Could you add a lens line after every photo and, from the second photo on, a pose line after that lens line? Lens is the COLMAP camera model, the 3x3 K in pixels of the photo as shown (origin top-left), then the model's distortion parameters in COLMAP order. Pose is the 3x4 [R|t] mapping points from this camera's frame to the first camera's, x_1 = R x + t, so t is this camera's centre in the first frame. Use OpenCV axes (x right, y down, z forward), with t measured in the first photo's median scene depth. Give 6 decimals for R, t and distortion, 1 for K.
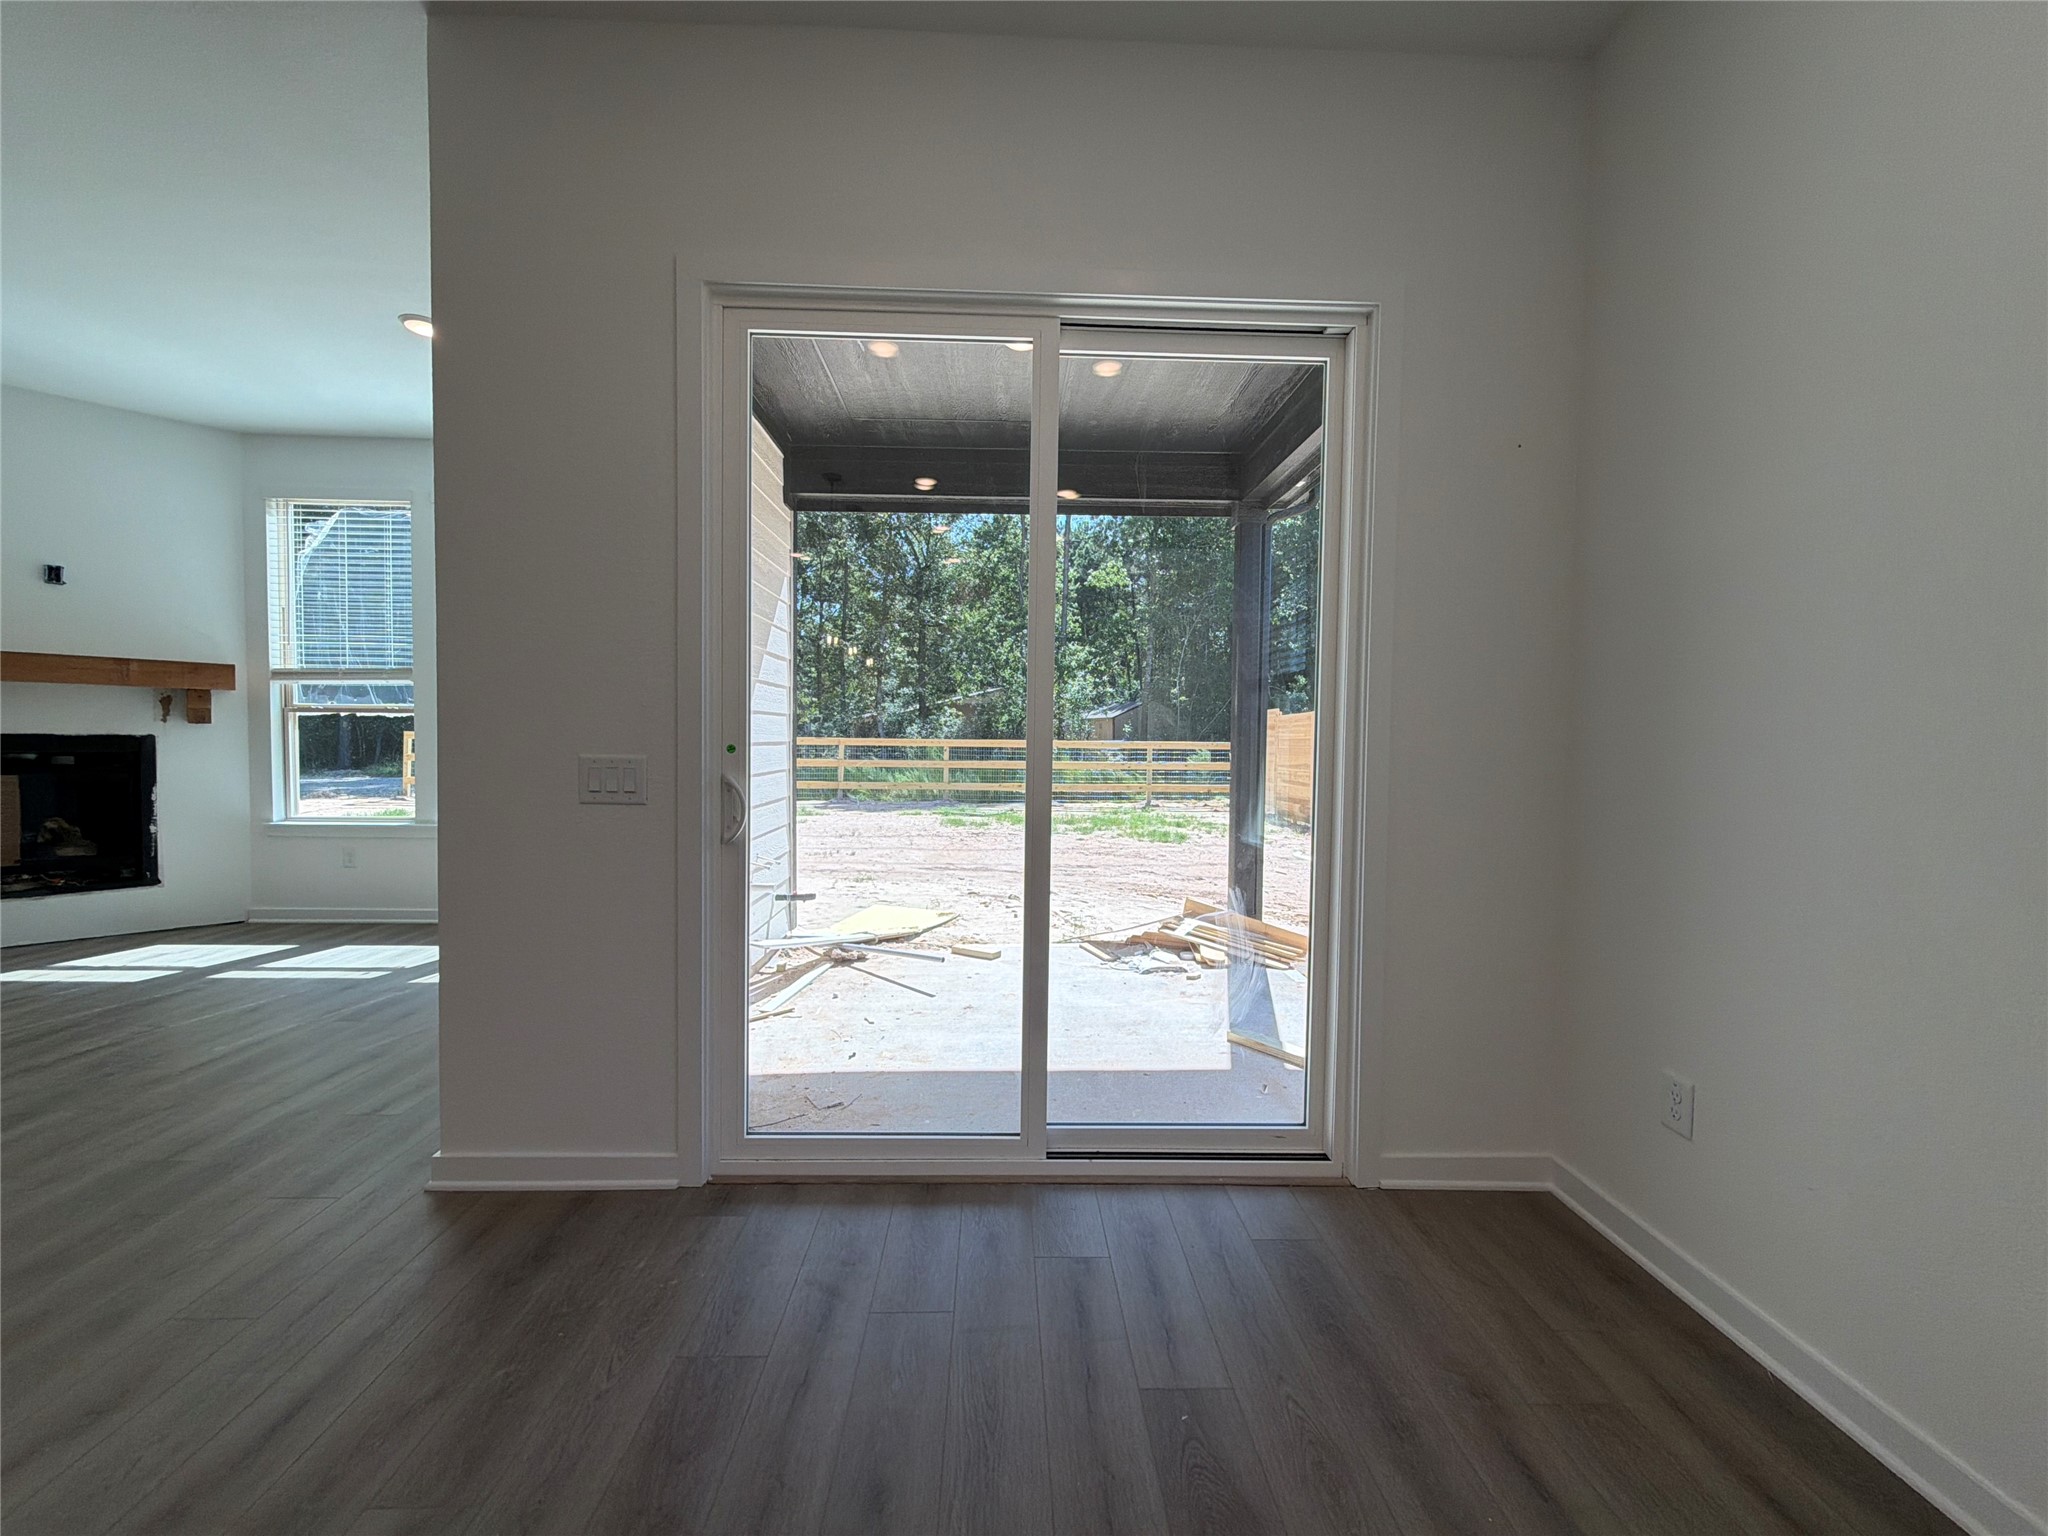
lens RADIAL K [[814.0, 0, 1033.2], [0, 814.0, 770.1], [0, 0, 1]] dist [-0.001082, -0.000741]
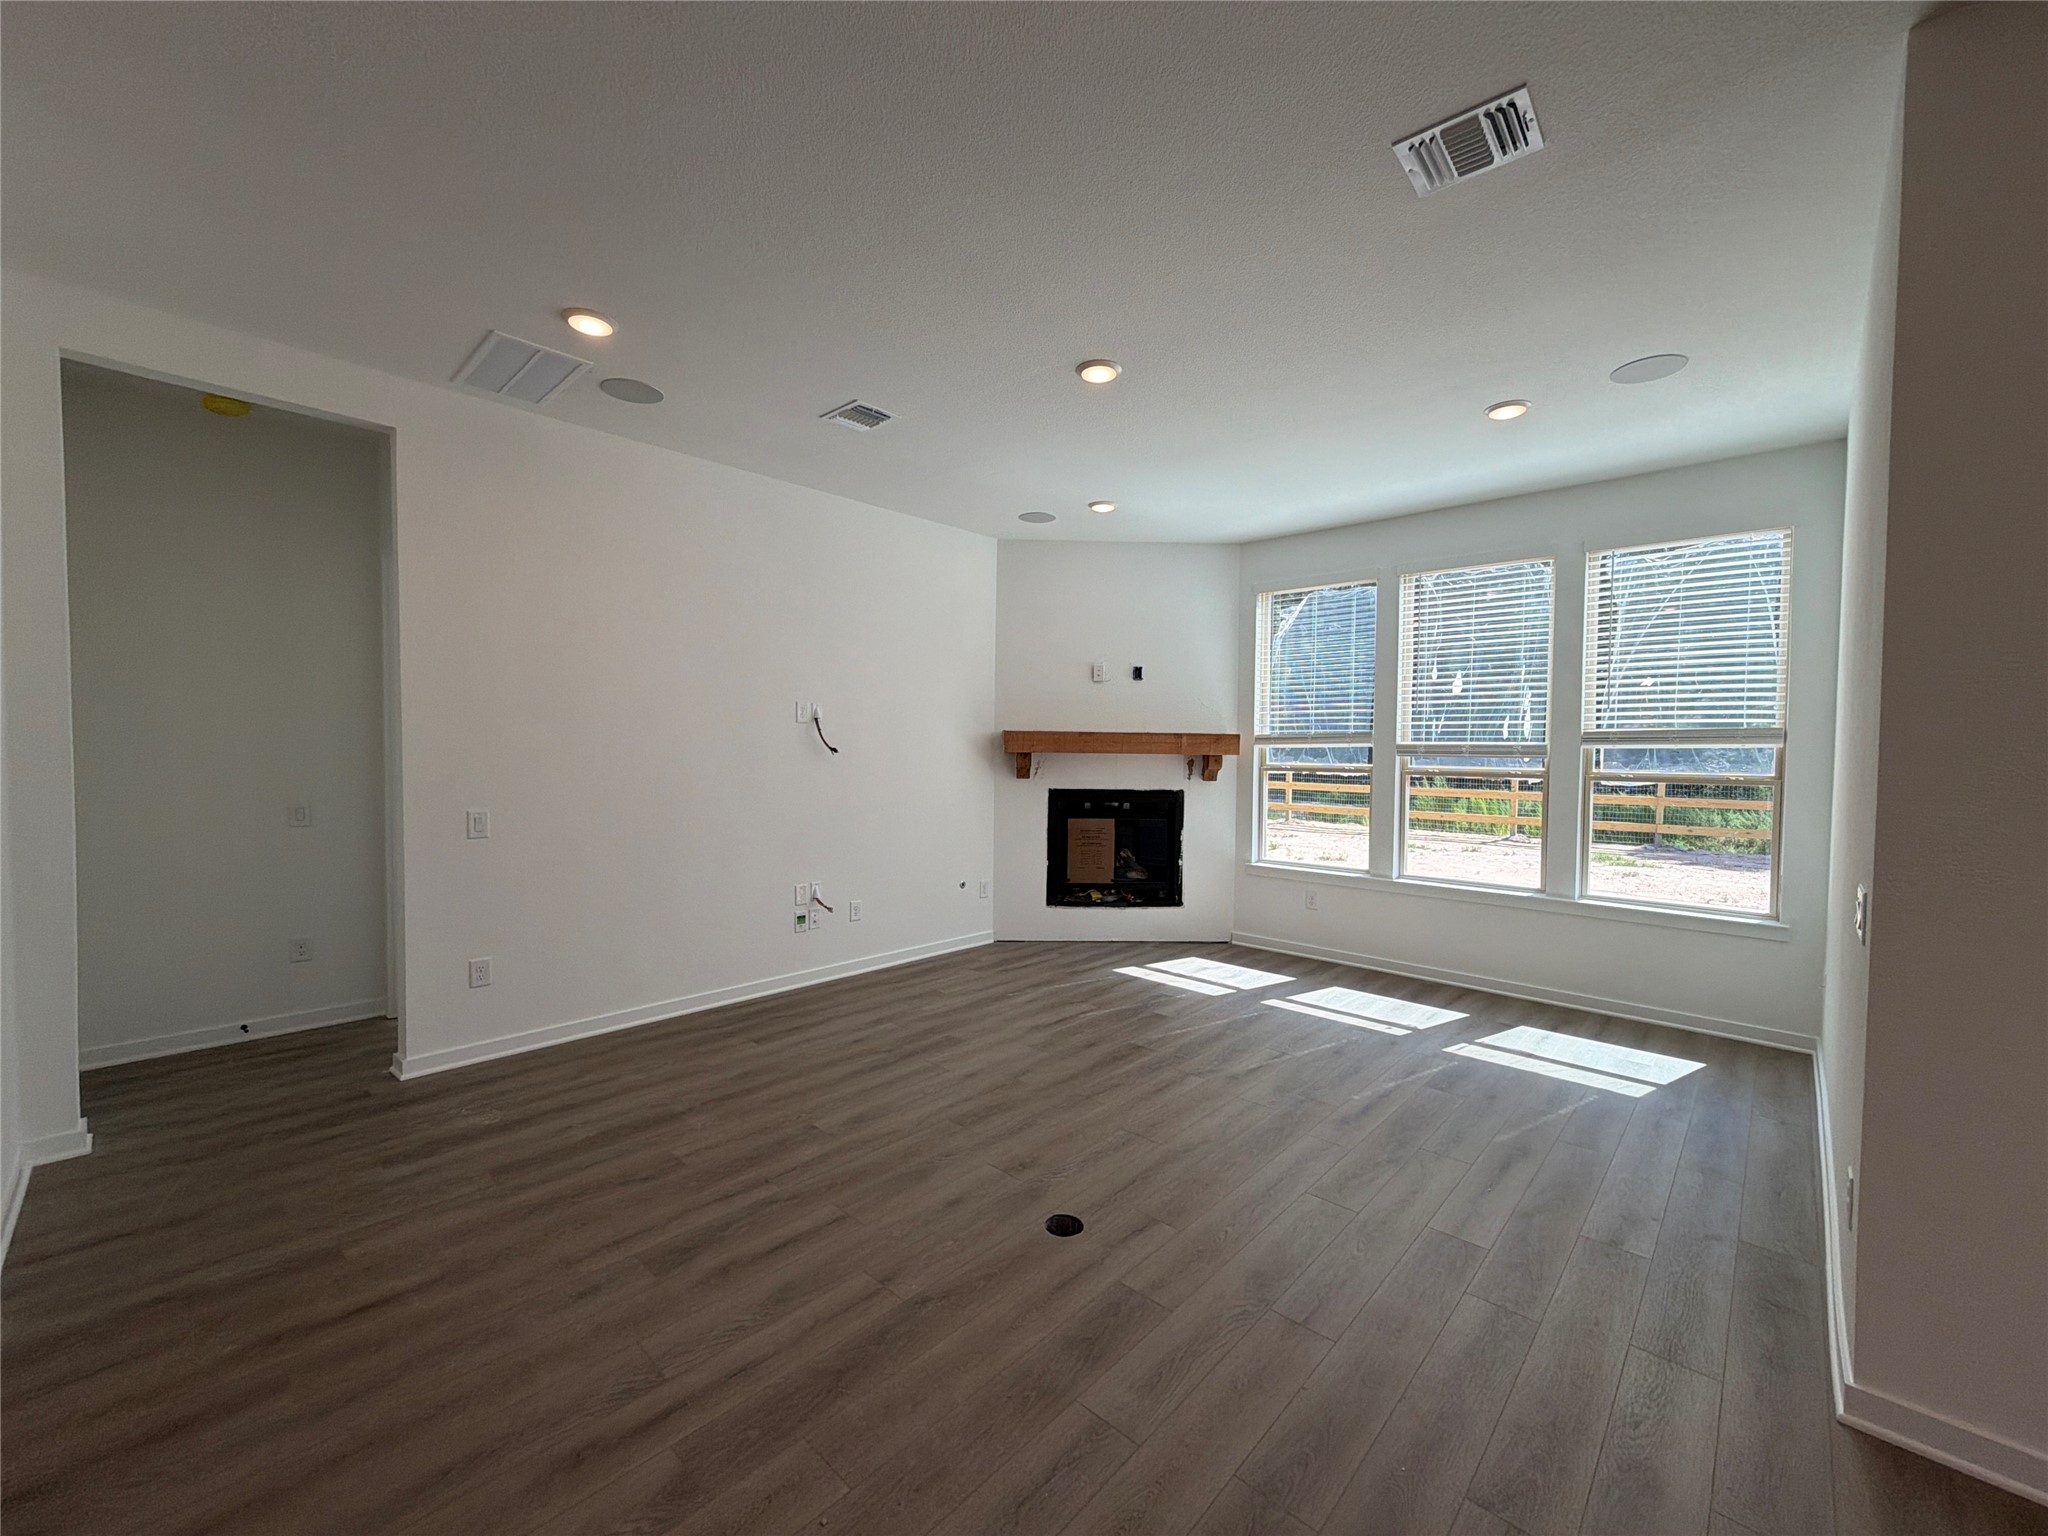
lens RADIAL K [[814.0, 0, 1021.7], [0, 814.0, 770.0], [0, 0, 1]] dist [-0.001082, -0.000741]
pose [[0.710804, 0.015000, -0.703230, -0.336940], [-0.025226, 0.999673, -0.004174, -0.059453], [0.702937, 0.020707, 0.710950, -0.093201]]
